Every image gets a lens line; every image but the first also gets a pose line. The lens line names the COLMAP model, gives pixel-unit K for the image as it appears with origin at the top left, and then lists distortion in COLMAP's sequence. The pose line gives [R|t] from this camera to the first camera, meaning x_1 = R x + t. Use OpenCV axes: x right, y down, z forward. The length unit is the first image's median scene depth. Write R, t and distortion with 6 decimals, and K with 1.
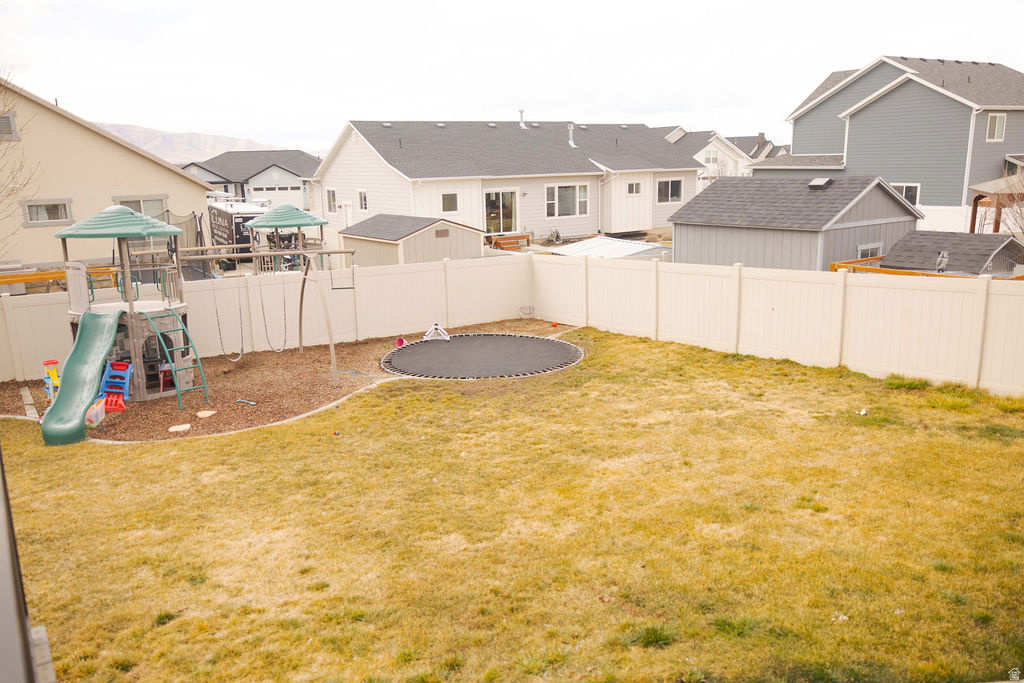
lens RADIAL K [[804.3, 0, 512.0], [0, 804.3, 341.5], [0, 0, 1]] dist [0.002653, 0.002237]
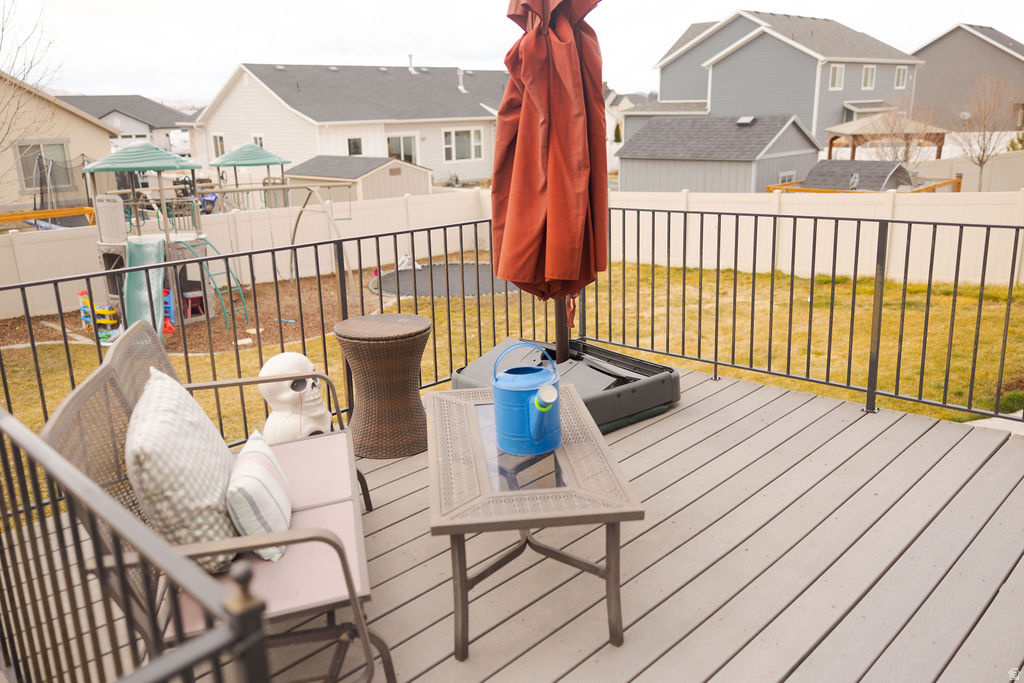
lens RADIAL K [[828.2, 0, 512.0], [0, 828.2, 341.5], [0, 0, 1]] dist [0.003786, -0.001073]
pose [[0.978506, -0.053044, 0.199278, -0.097928], [0.042743, 0.997535, 0.055647, 0.020432], [-0.201739, -0.045933, 0.978362, -0.065154]]
